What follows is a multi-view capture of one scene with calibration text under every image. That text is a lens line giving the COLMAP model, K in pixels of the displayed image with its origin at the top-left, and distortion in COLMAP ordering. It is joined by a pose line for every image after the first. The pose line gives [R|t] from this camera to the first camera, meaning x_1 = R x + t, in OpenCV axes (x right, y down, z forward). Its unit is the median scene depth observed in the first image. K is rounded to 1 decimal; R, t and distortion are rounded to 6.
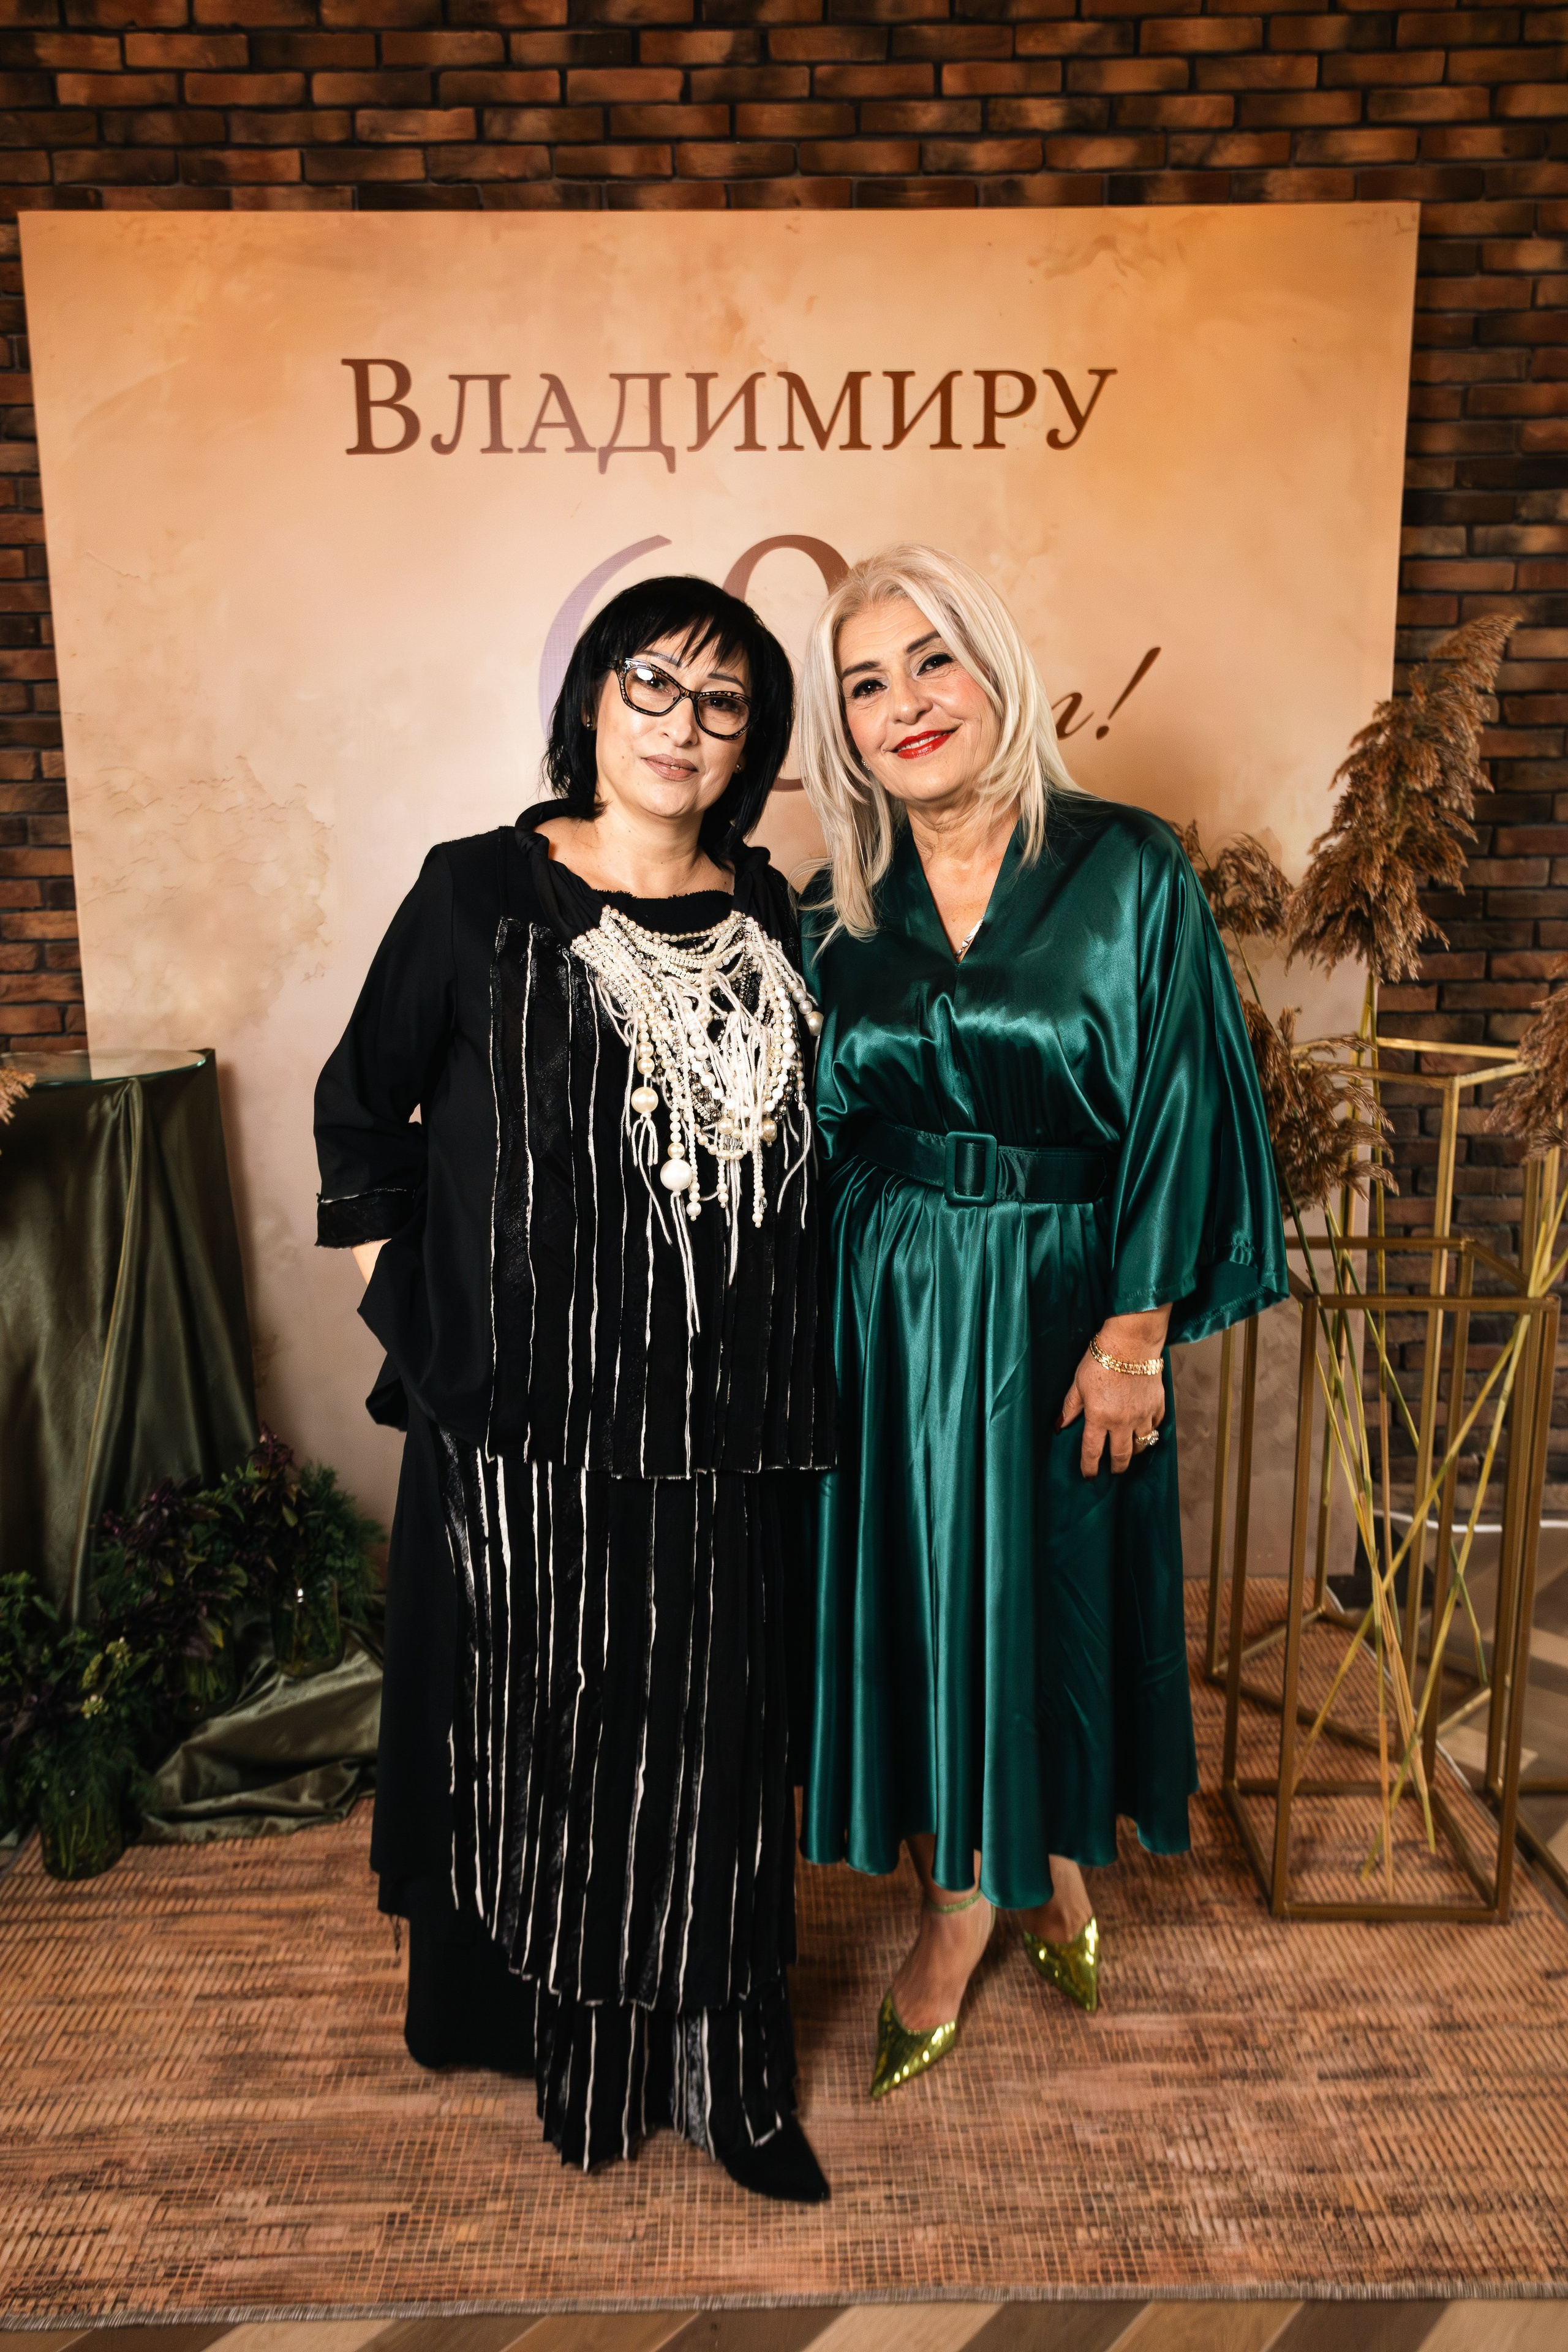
lens RADIAL K [[1705.3, 0, 790.8], [0, 1705.3, 1152.1], [0, 0, 1]] dist [-0.004966, 0.022584]
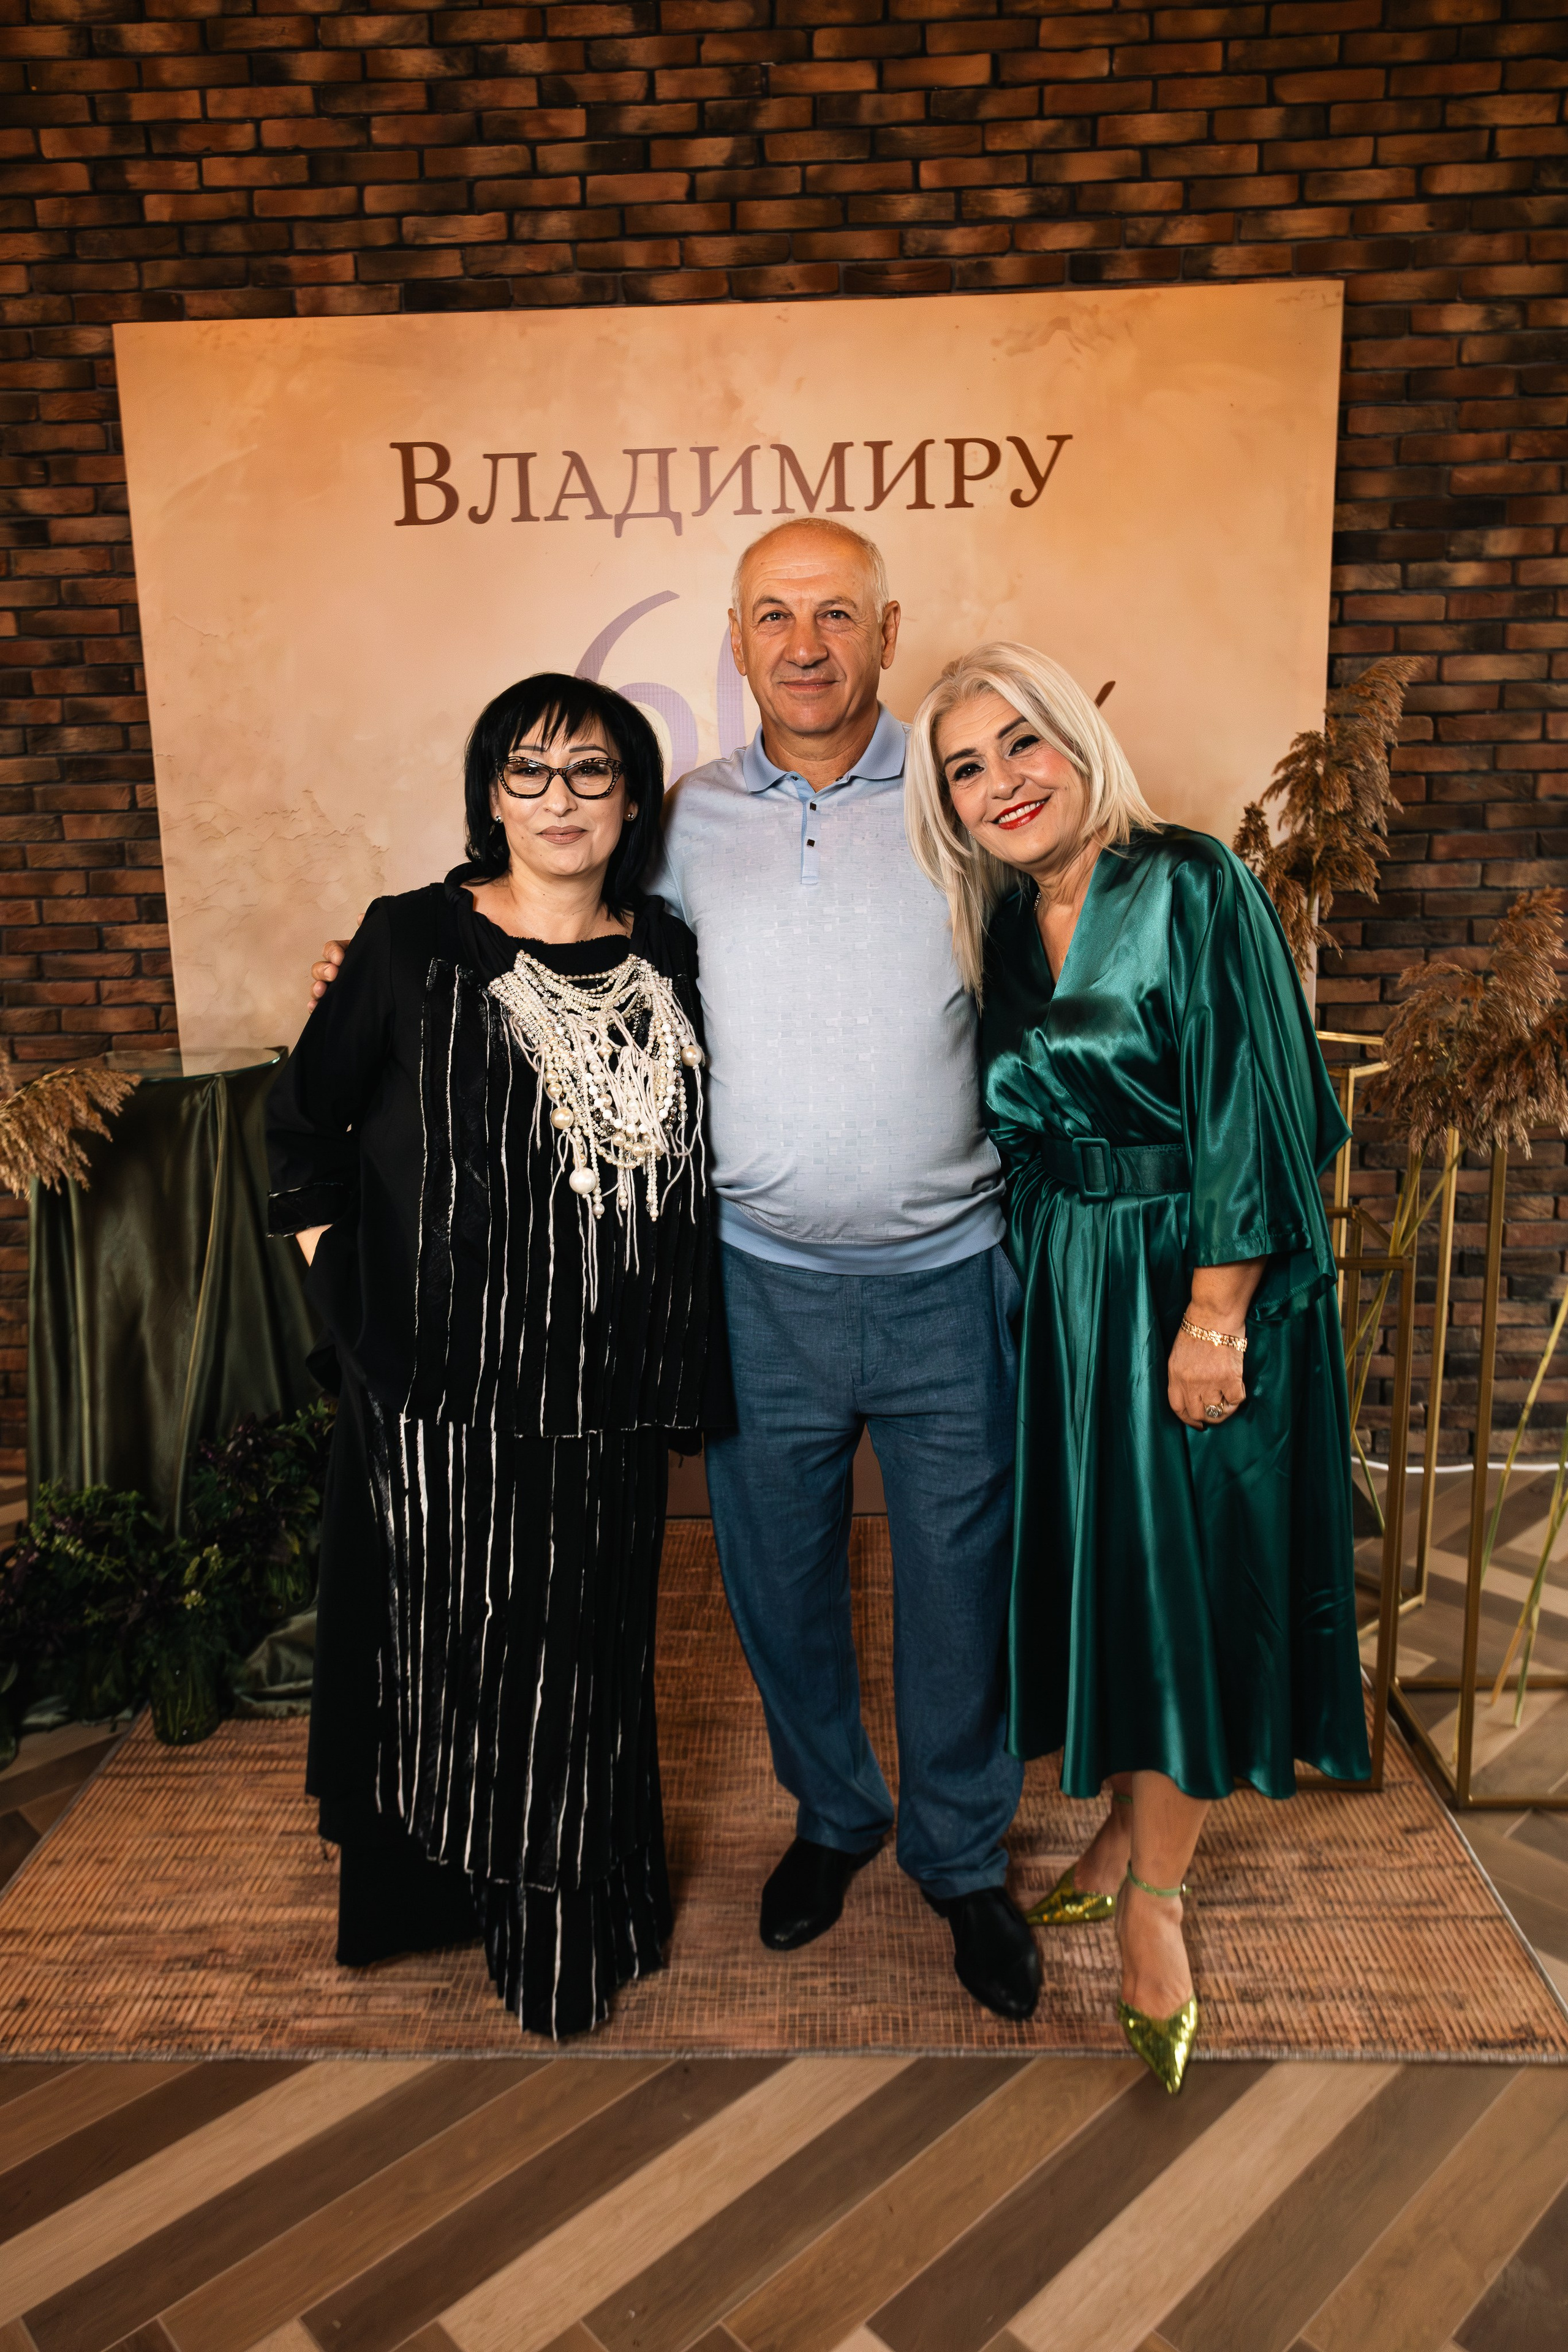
lens RADIAL K [[1707.3, 0, 789.0], [0, 1707.3, 1156.3], [0, 0, 1]] dist [-0.015616, 0.032717]
pose [[0.999012, -0.004518, -0.044221, 0.052018], [0.005440, 0.999770, 0.020761, -0.008615], [0.044117, -0.020981, 0.998806, -0.139655]]
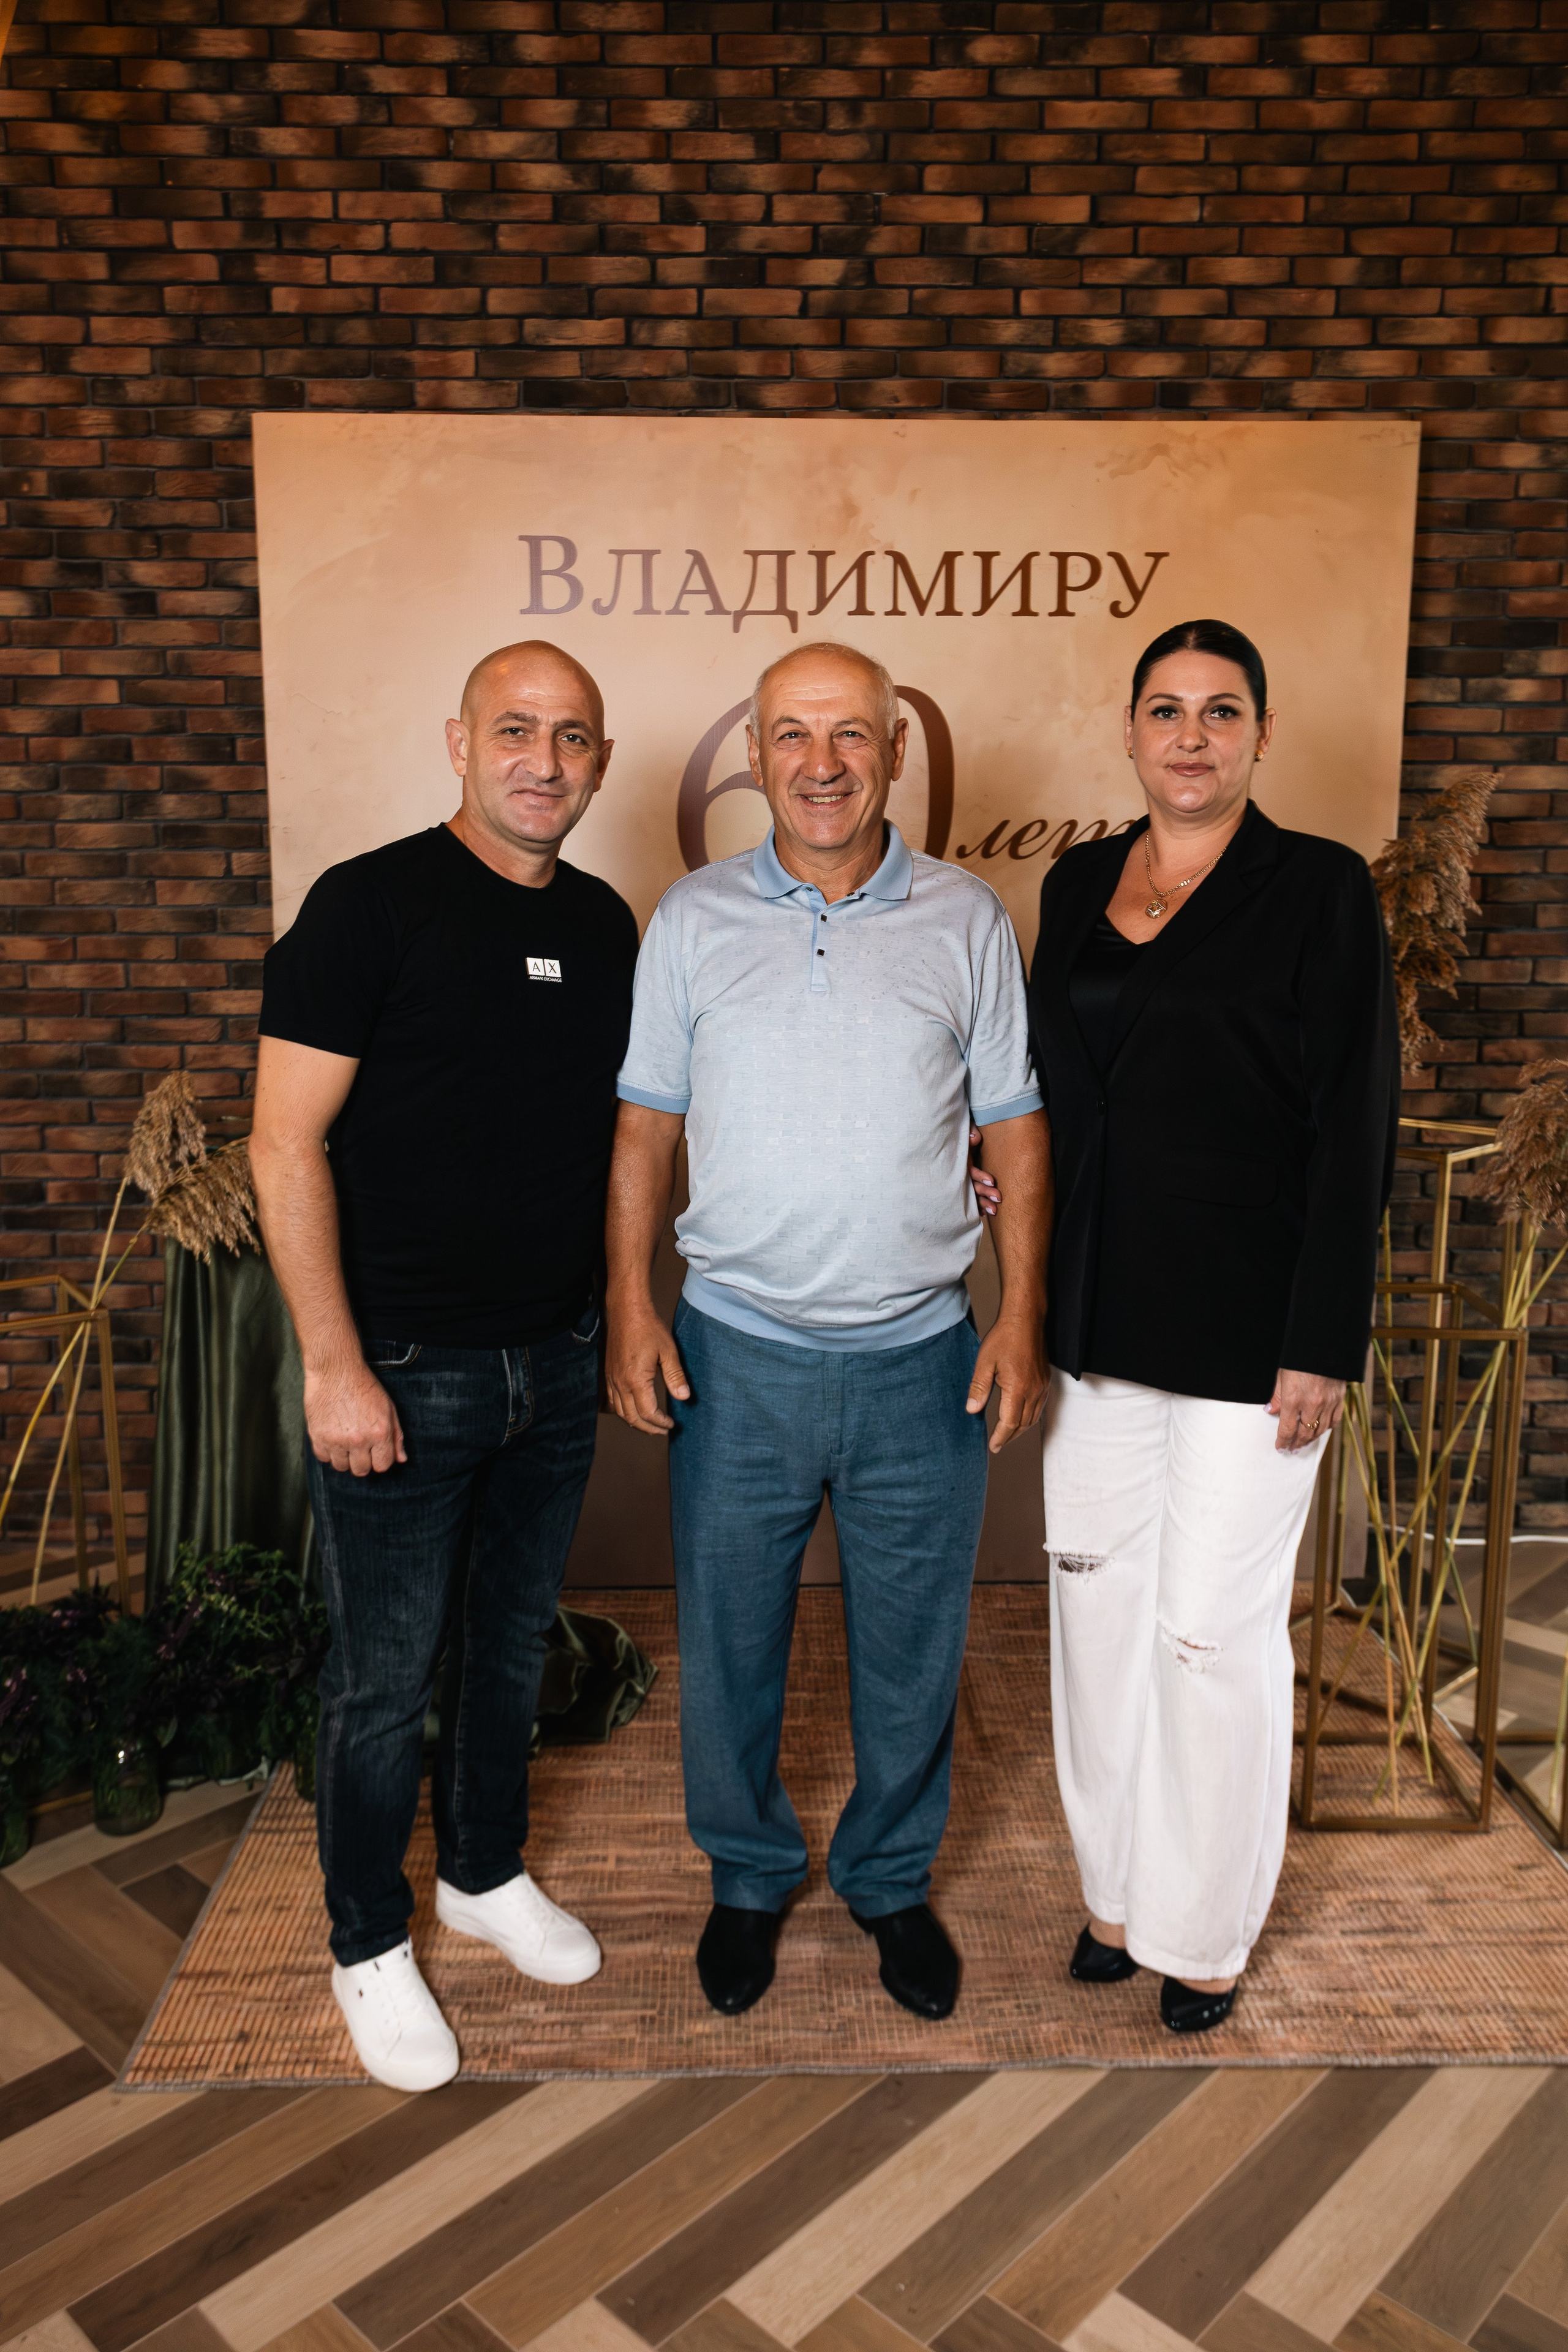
lens RADIAL K [[1838.7, 0, 786.0], [0, 1838.7, 1154.1], [0, 0, 1]] dist [-0.010206, 0.037537]
pose [[0.999768, 0.009216, 0.019456, -0.097657], [-0.008790, 0.999723, -0.021835, -0.008615], [-0.019652, 0.021659, 0.999572, -0.270020]]
